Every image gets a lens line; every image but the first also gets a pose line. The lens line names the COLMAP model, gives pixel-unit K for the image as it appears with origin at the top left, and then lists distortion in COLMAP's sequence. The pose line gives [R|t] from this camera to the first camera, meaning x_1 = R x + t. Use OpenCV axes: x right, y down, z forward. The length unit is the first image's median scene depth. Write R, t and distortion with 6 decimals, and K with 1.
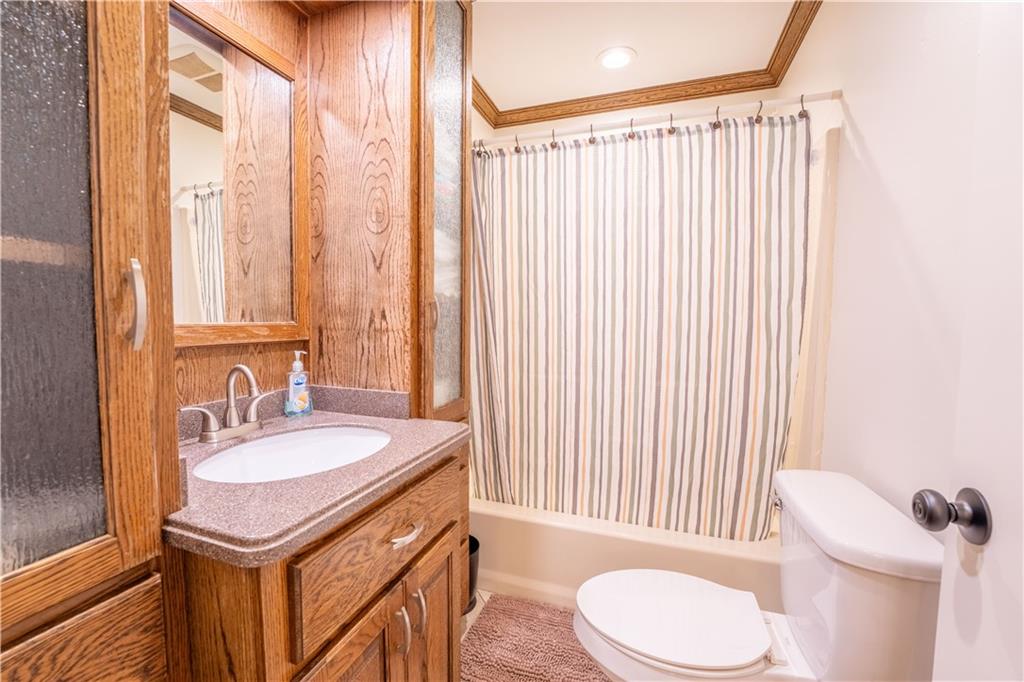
lens RADIAL K [[418.0, 0, 502.5], [0, 418.0, 343.7], [0, 0, 1]] dist [-0.033345, 0.005592]
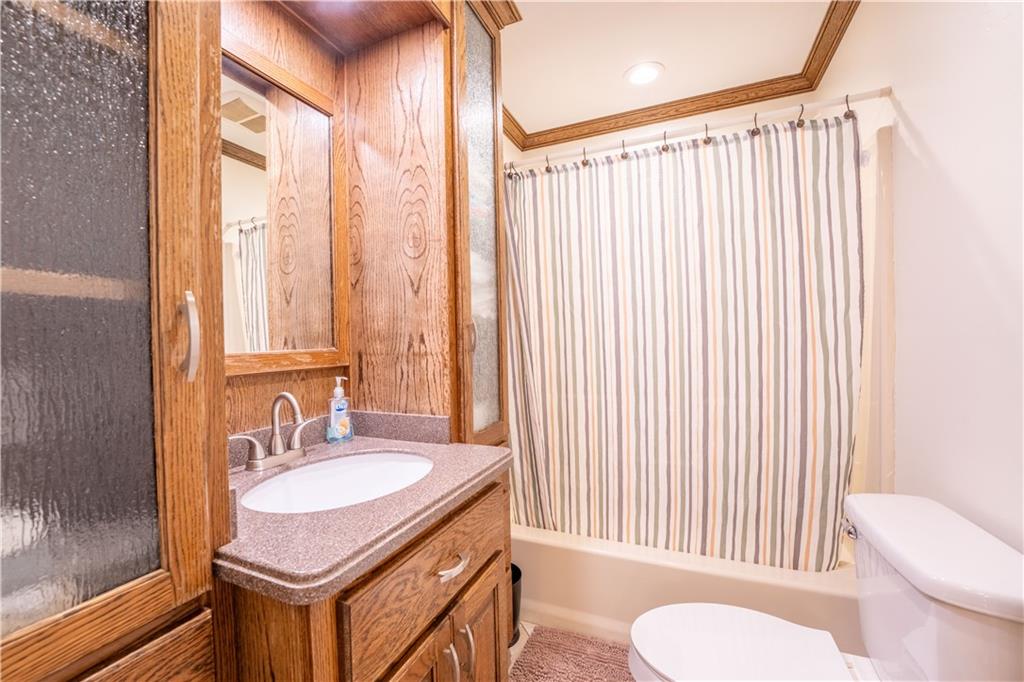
lens RADIAL K [[417.5, 0, 500.2], [0, 417.5, 343.7], [0, 0, 1]] dist [-0.032027, 0.004453]
pose [[0.996763, -0.030276, -0.074477, -0.025621], [0.026633, 0.998422, -0.049436, -0.003009], [0.075856, 0.047292, 0.995997, 0.021357]]
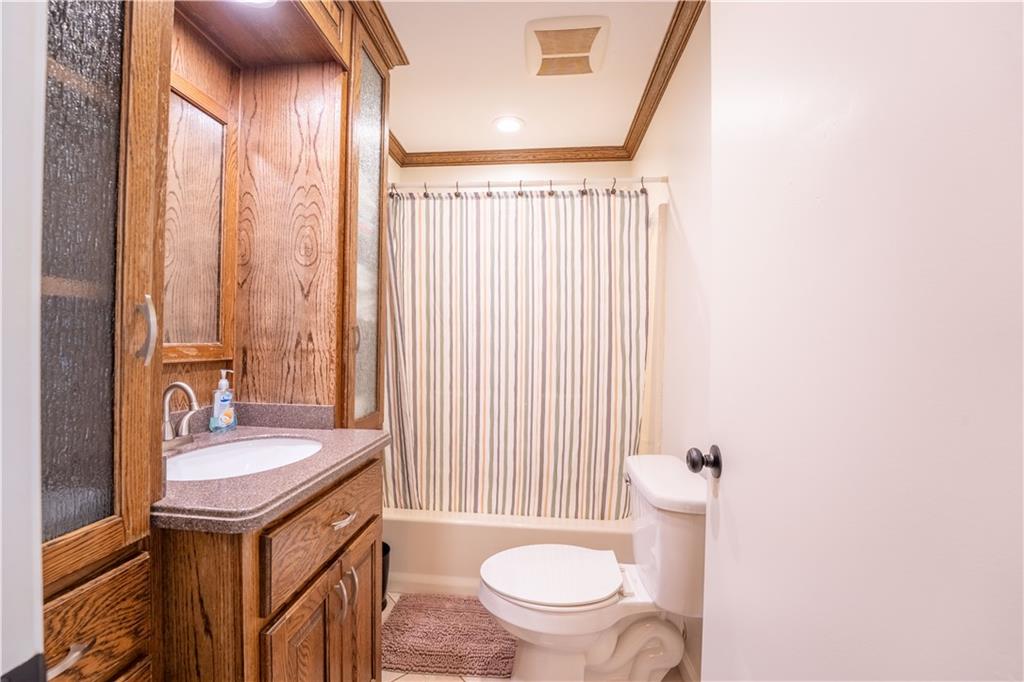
lens RADIAL K [[418.0, 0, 502.5], [0, 418.0, 343.7], [0, 0, 1]] dist [-0.033345, 0.005592]
pose [[0.969440, 0.004619, 0.245285, -0.056897], [0.007774, 0.998742, -0.049534, 0.007991], [-0.245206, 0.049927, 0.968185, -0.220573]]
